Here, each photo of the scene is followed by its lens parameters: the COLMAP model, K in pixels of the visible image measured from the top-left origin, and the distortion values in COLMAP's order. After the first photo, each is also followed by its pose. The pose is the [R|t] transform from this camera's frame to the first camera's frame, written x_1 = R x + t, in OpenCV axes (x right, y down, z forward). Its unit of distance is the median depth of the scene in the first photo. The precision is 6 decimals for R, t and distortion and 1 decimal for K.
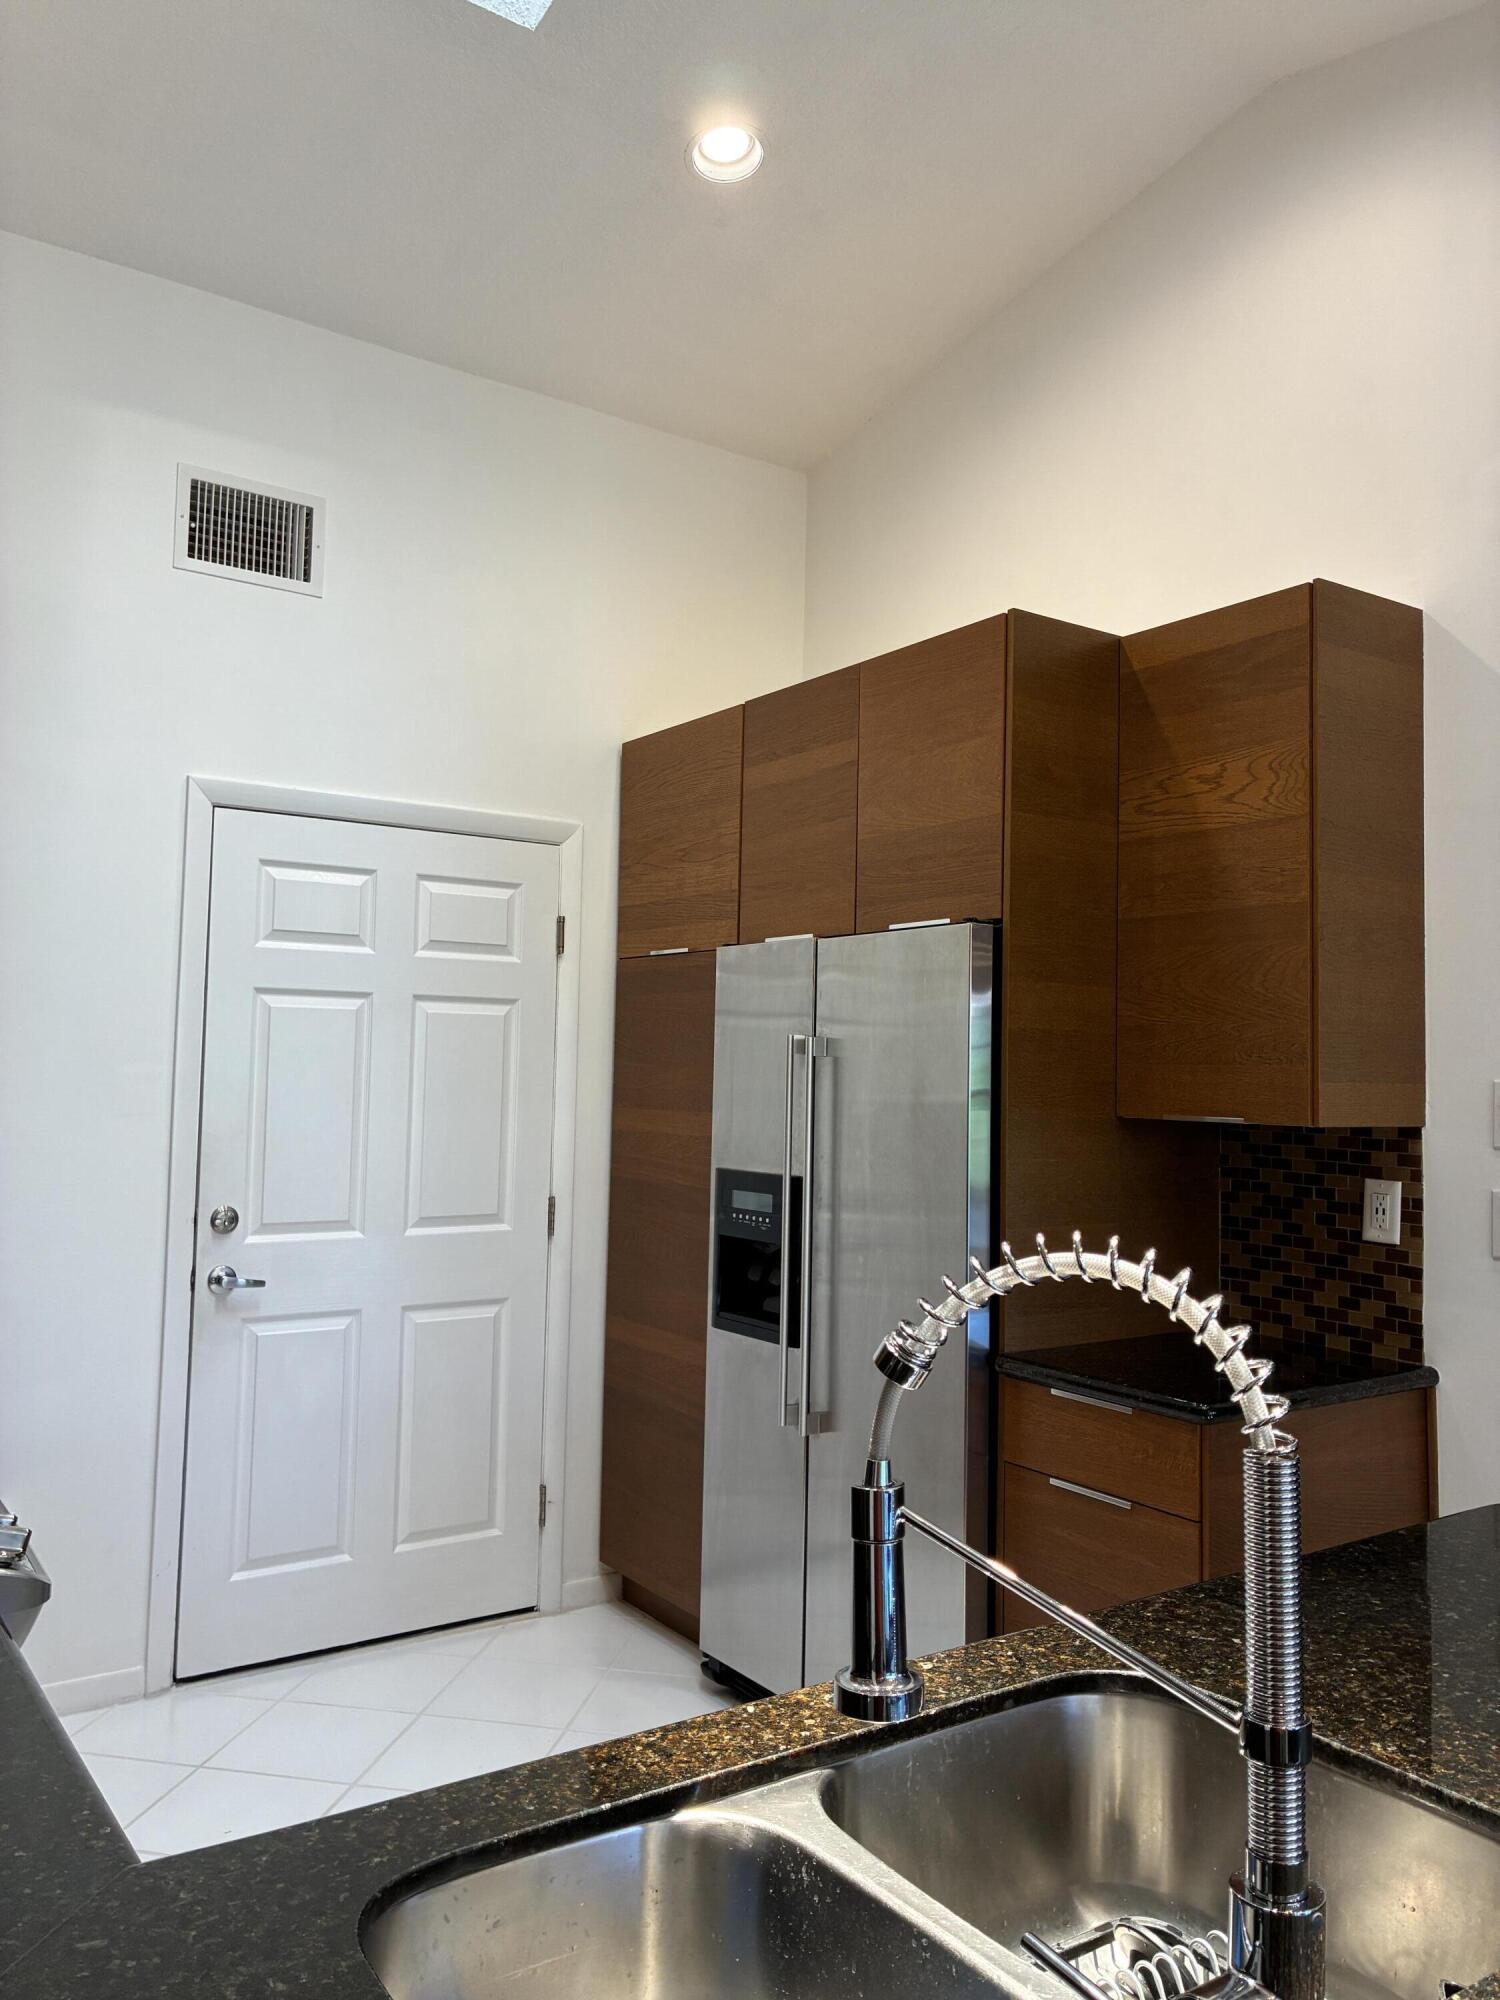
lens RADIAL K [[1510.2, 0, 749.6], [0, 1510.2, 985.4], [0, 0, 1]] dist [0.043742, -0.057827]
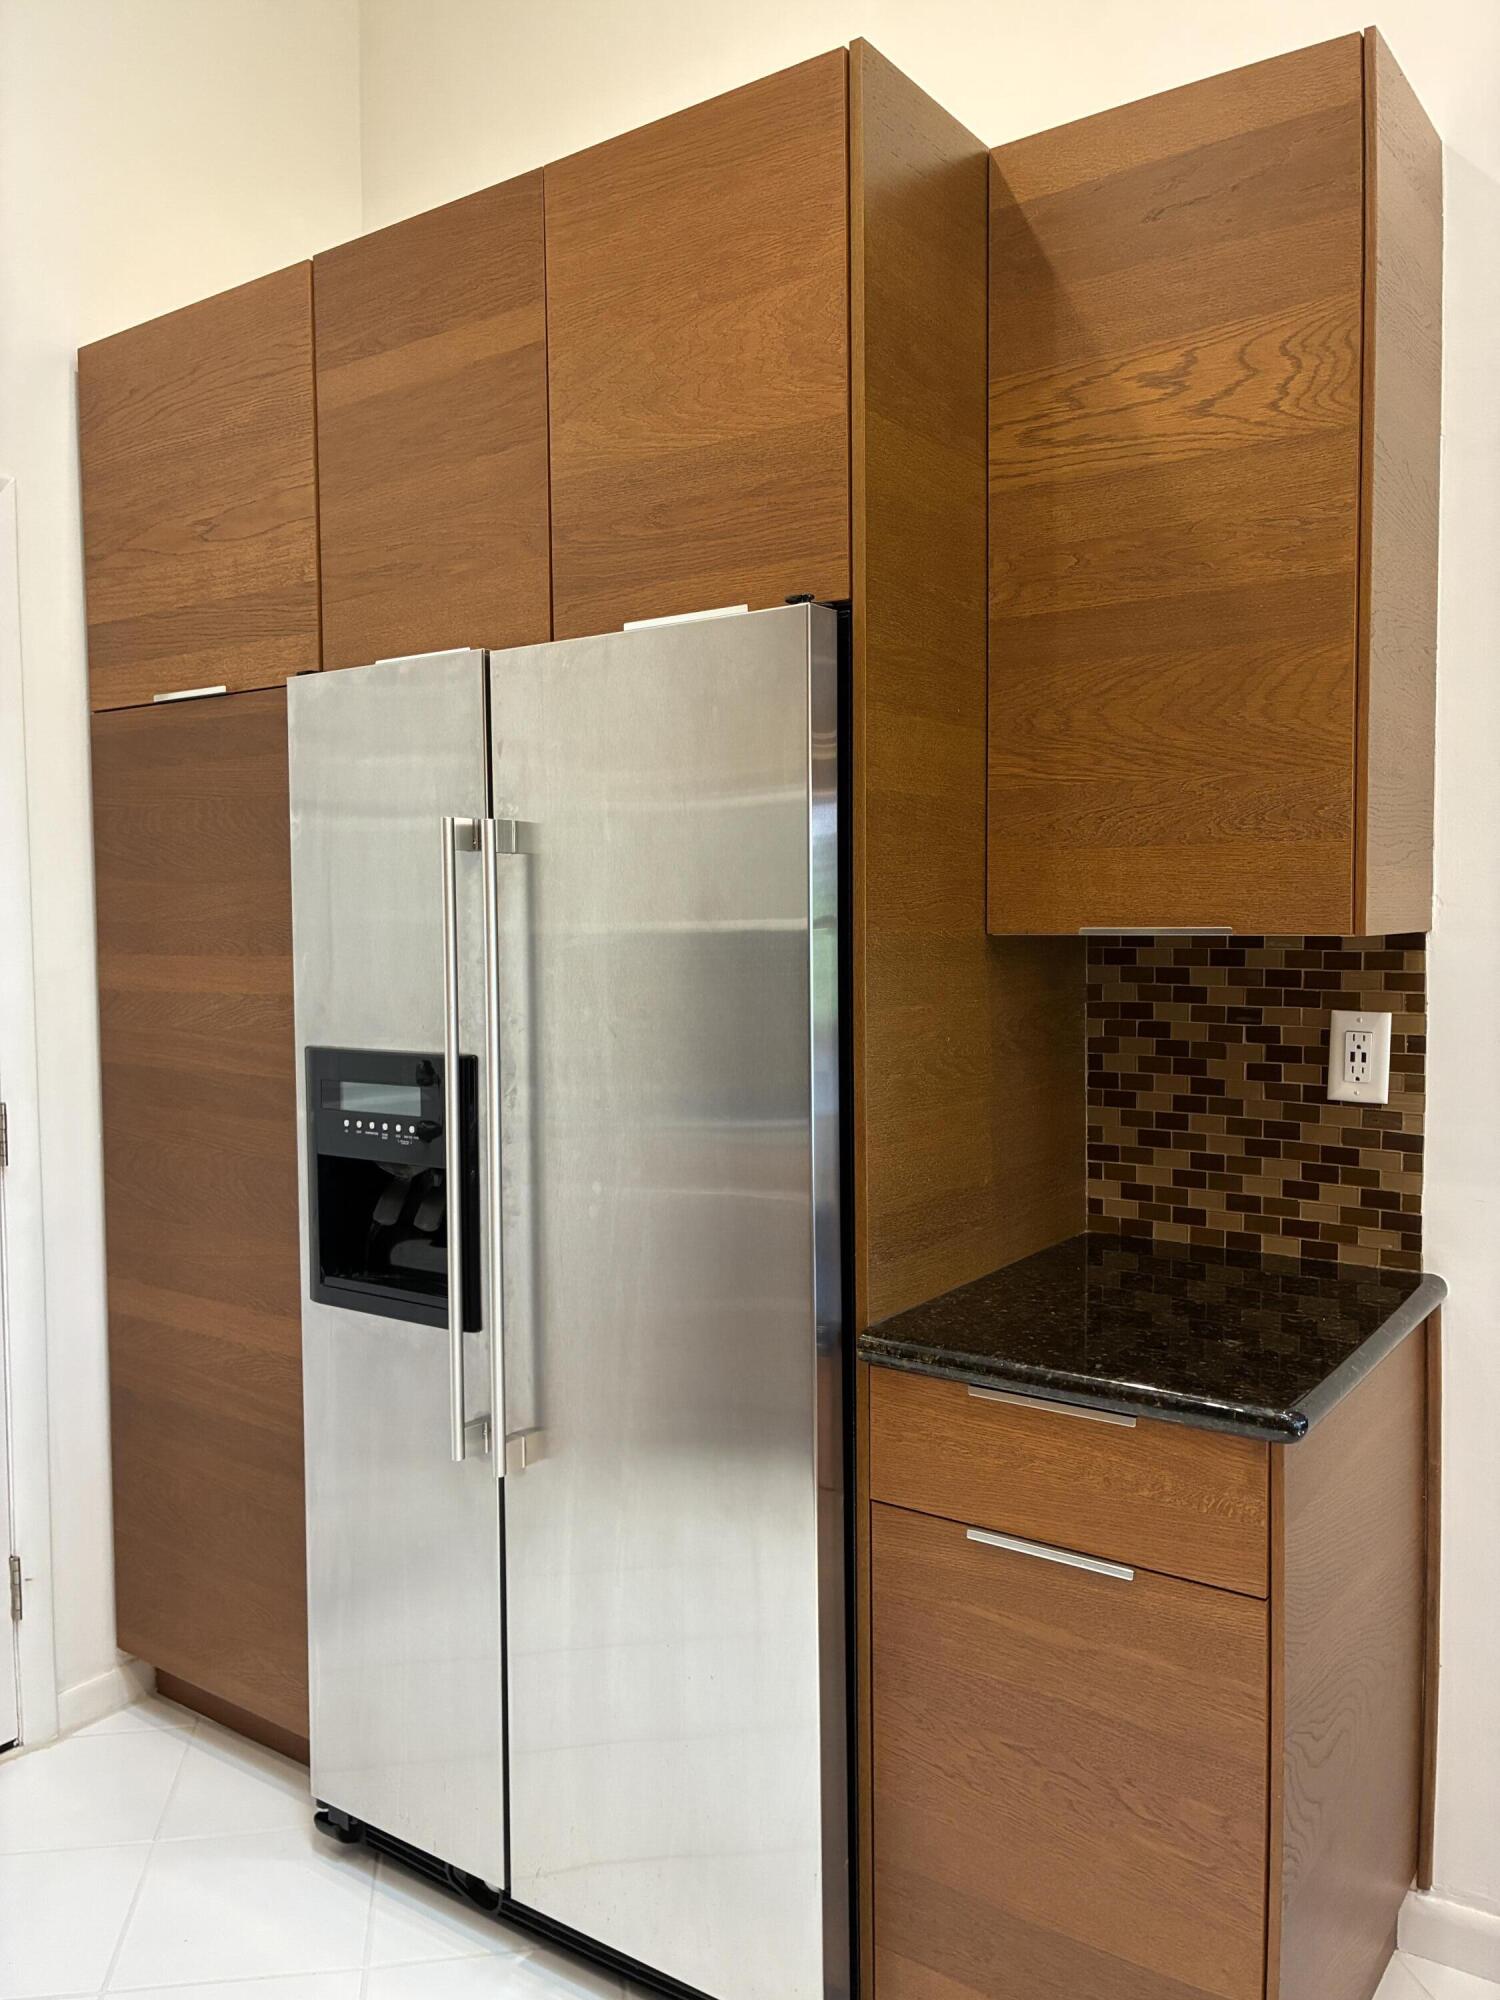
lens RADIAL K [[1510.2, 0, 735.7], [0, 1510.2, 991.4], [0, 0, 1]] dist [0.043742, -0.057827]
pose [[0.939569, -0.048440, 0.338915, -0.073487], [0.009983, 0.993395, 0.114306, 0.035222], [-0.342214, -0.104015, 0.933847, 0.423750]]
